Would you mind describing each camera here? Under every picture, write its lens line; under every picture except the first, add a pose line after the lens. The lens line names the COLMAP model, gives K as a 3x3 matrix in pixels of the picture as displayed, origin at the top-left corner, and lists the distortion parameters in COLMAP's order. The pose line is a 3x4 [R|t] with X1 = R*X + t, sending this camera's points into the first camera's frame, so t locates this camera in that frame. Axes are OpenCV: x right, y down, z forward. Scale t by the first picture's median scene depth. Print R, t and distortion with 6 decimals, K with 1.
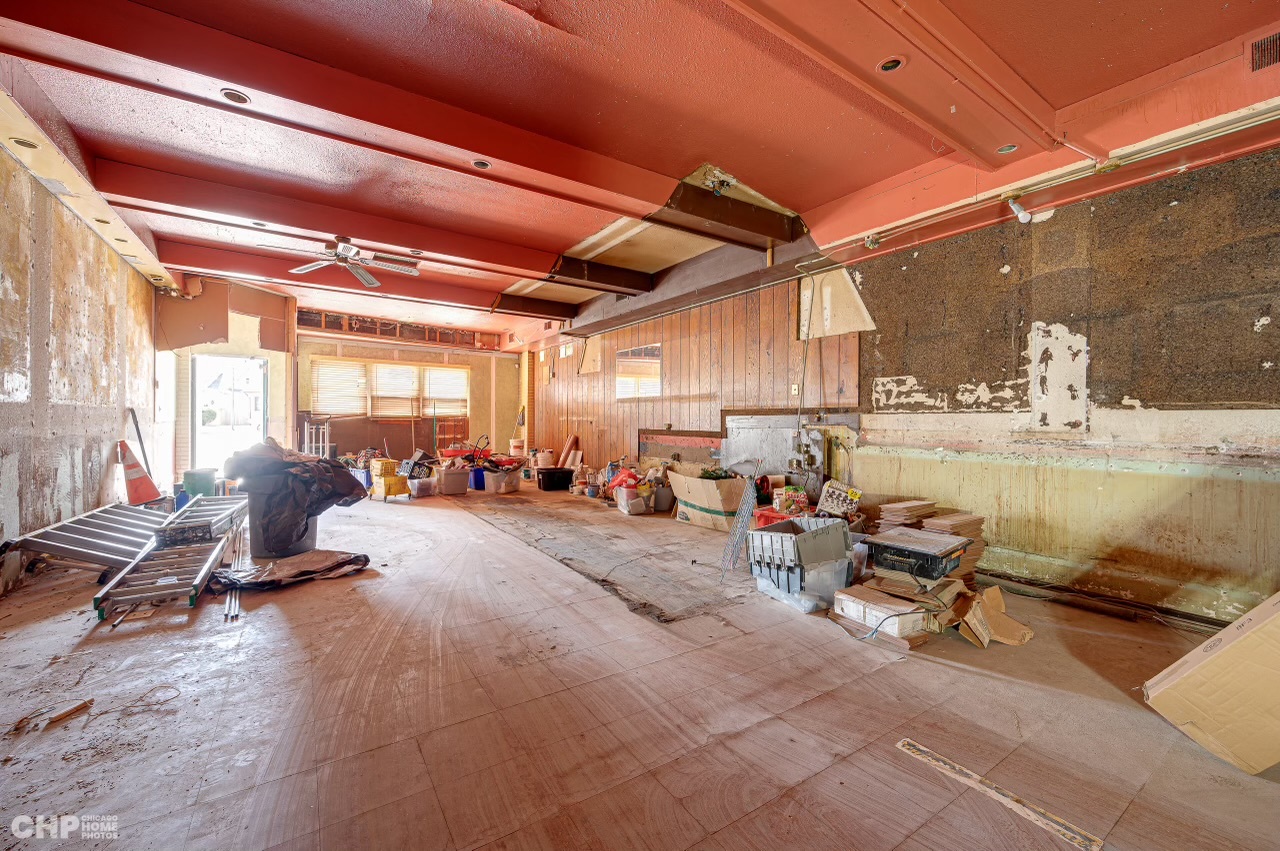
lens RADIAL K [[505.8, 0, 639.1], [0, 505.8, 421.0], [0, 0, 1]] dist [0.000372, 0.000032]
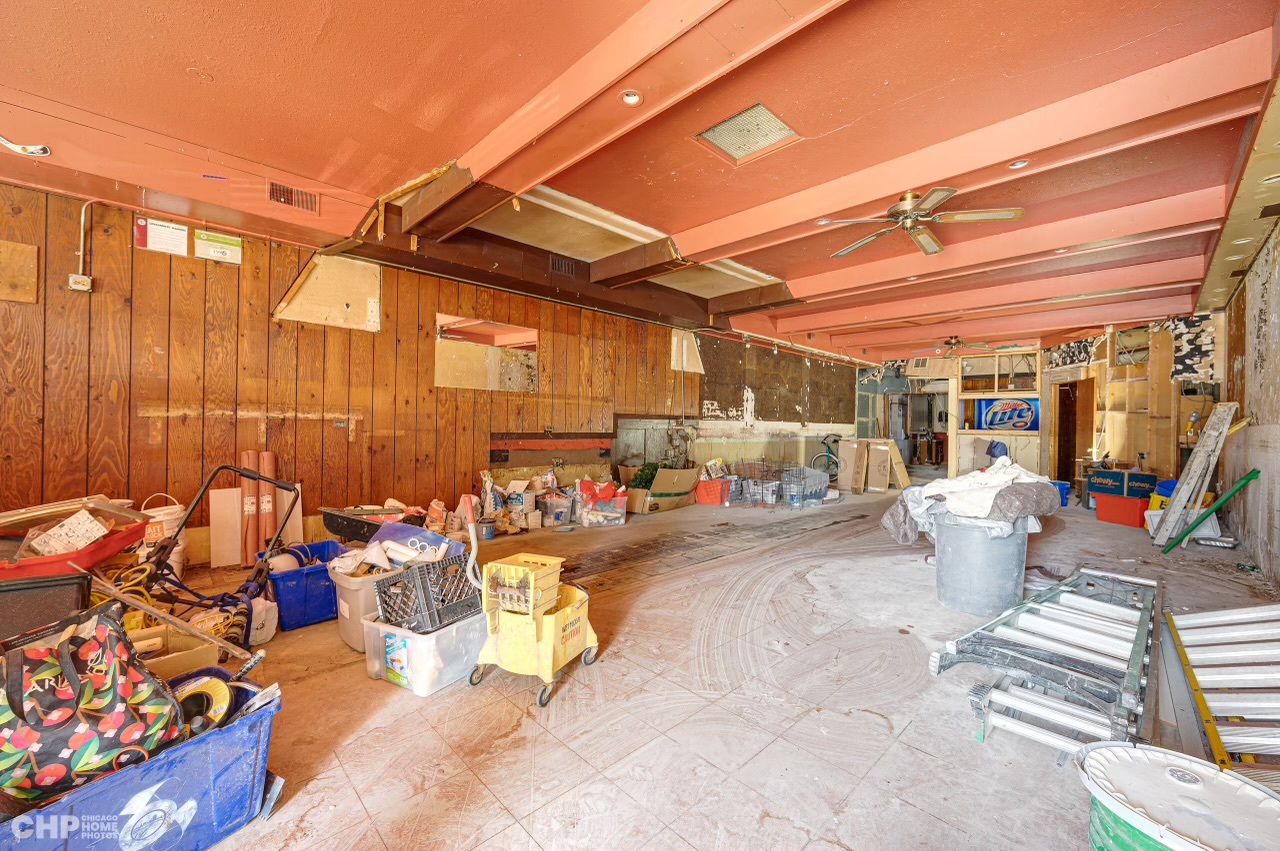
lens RADIAL K [[505.8, 0, 639.9], [0, 505.8, 424.1], [0, 0, 1]] dist [0.000372, 0.000032]
pose [[-0.181231, -0.013201, 0.983352, -1.346854], [-0.016730, 0.999807, 0.010339, -0.015621], [-0.983298, -0.014578, -0.181417, 1.622956]]
